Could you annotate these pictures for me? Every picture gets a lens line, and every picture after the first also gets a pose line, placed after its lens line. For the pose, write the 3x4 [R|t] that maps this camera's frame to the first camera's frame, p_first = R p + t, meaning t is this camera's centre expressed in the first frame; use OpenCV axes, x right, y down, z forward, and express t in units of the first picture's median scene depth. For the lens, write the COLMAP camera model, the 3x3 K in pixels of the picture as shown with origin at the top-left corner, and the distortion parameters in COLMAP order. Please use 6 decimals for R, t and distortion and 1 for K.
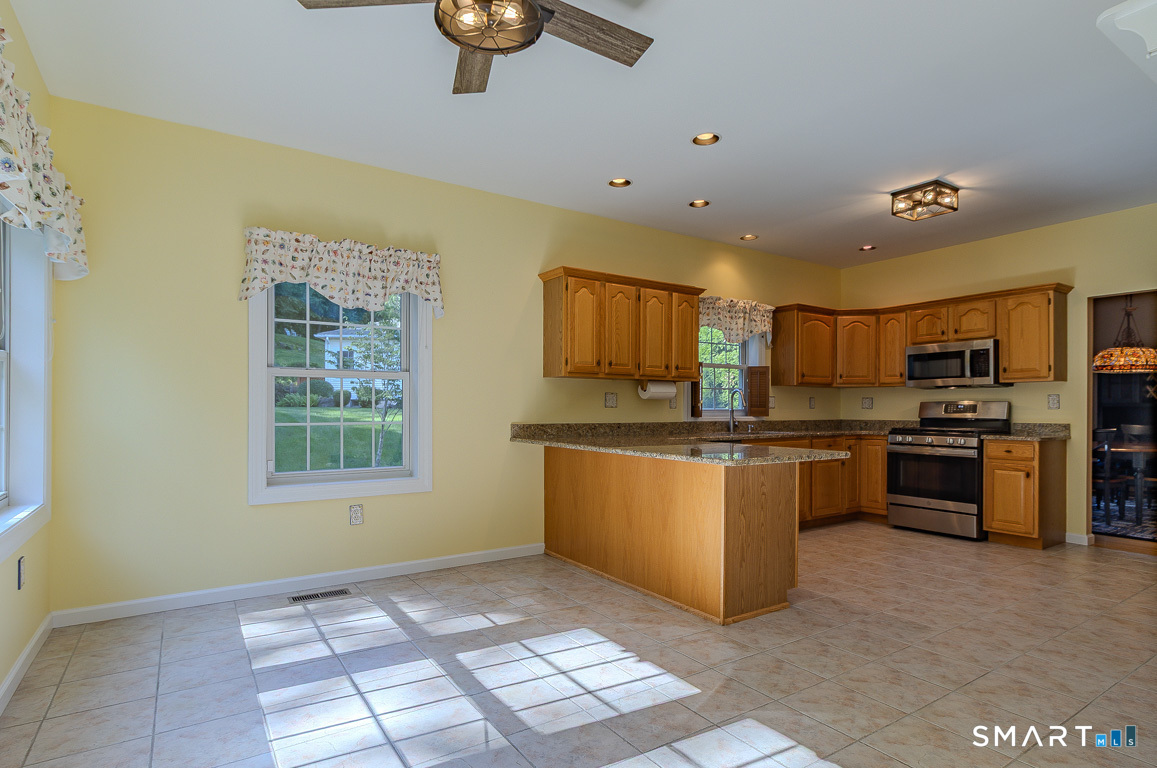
lens RADIAL K [[574.0, 0, 560.9], [0, 574.0, 408.3], [0, 0, 1]] dist [0.007380, 0.000587]
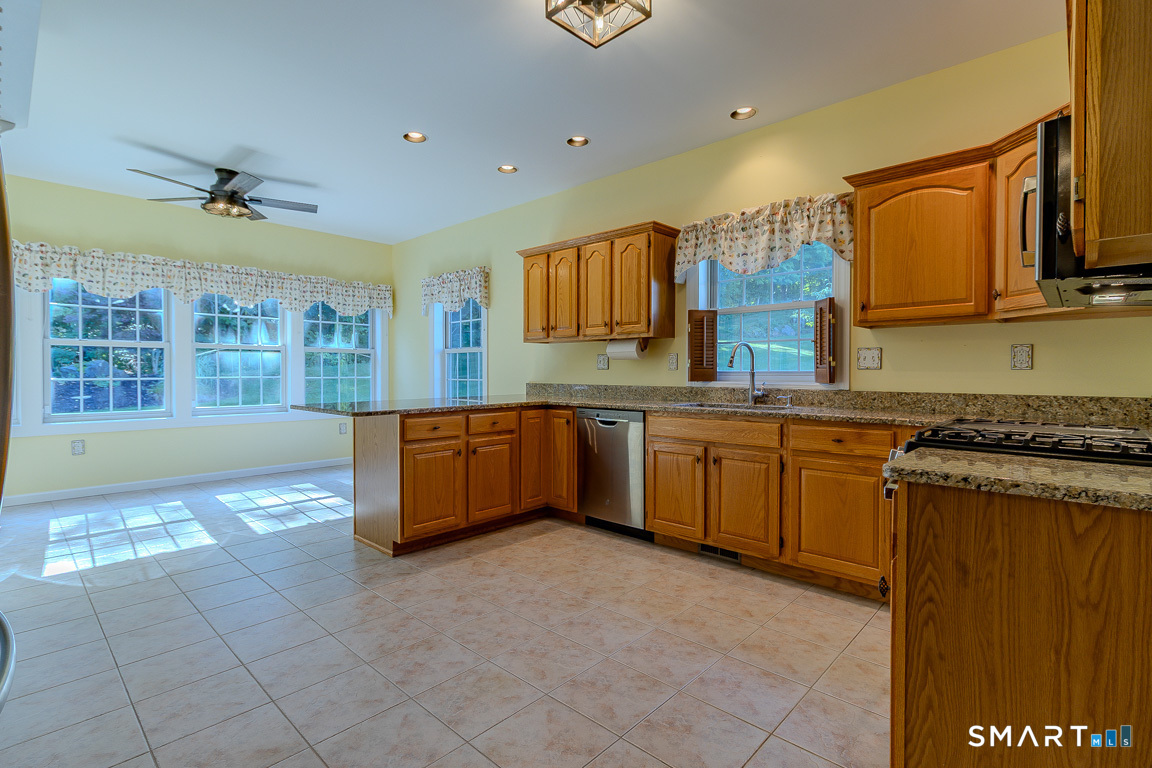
lens RADIAL K [[536.5, 0, 593.5], [0, 536.5, 377.2], [0, 0, 1]] dist [-0.000369, -0.000511]
pose [[0.277359, 0.009529, -0.960719, 0.928188], [-0.001873, 0.999954, 0.009378, 0.003591], [0.960764, -0.000802, 0.277364, 0.696867]]
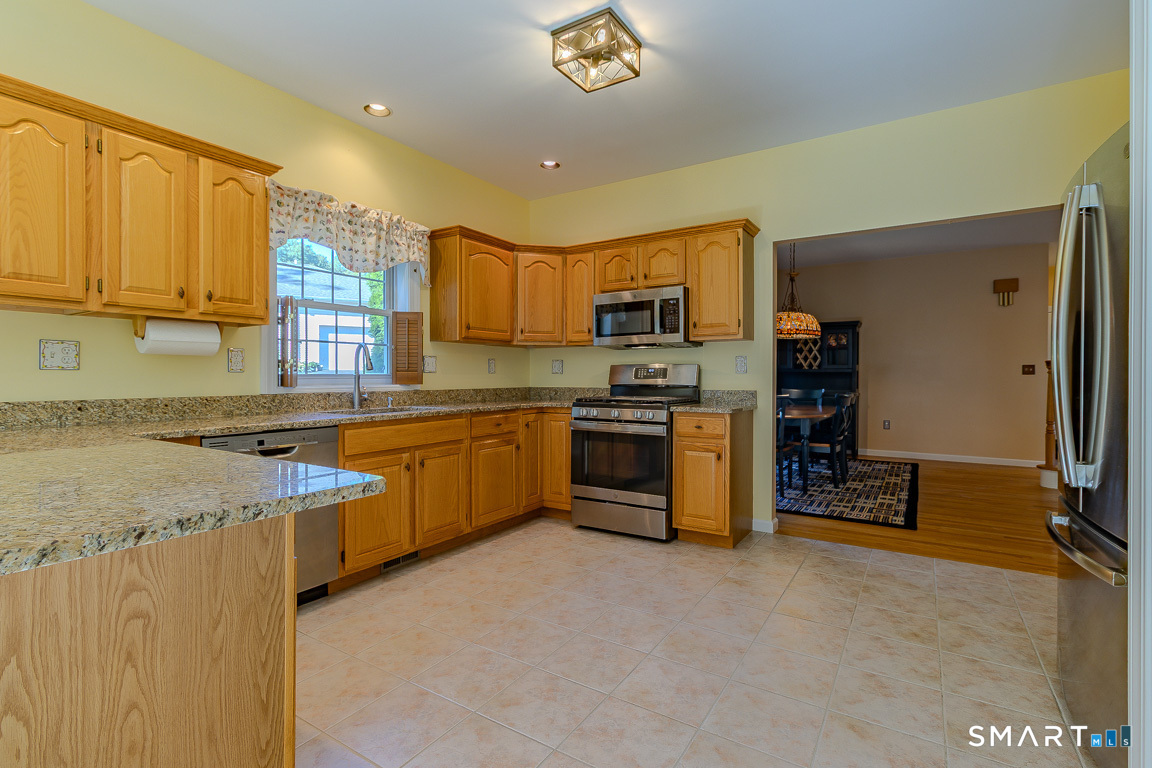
lens RADIAL K [[536.5, 0, 565.3], [0, 536.5, 378.2], [0, 0, 1]] dist [-0.000369, -0.000511]
pose [[0.910086, -0.003383, 0.414406, 0.282623], [0.001301, 0.999985, 0.005306, 0.003918], [-0.414418, -0.004290, 0.910077, 0.377323]]
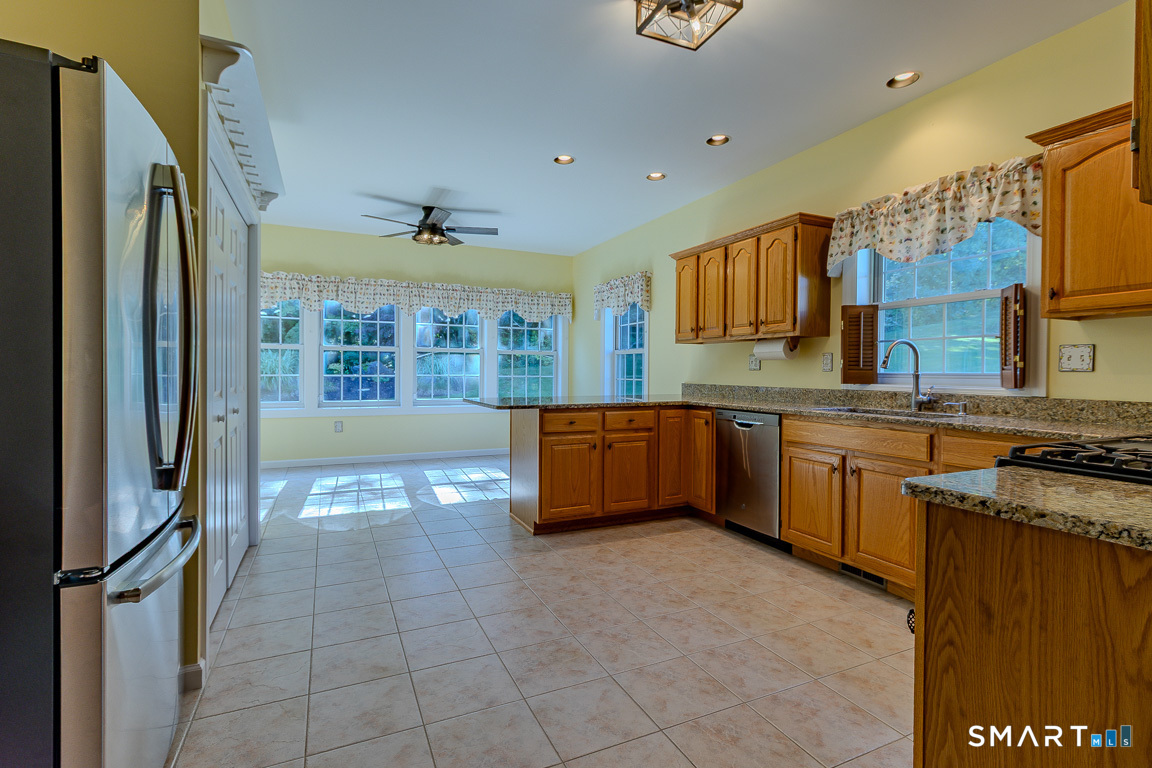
lens RADIAL K [[536.5, 0, 606.4], [0, 536.5, 376.2], [0, 0, 1]] dist [-0.000369, -0.000511]
pose [[-0.097055, 0.006976, -0.995255, 0.954253], [-0.008825, 0.999930, 0.007869, 0.003934], [0.995240, 0.009546, -0.096987, 0.798367]]
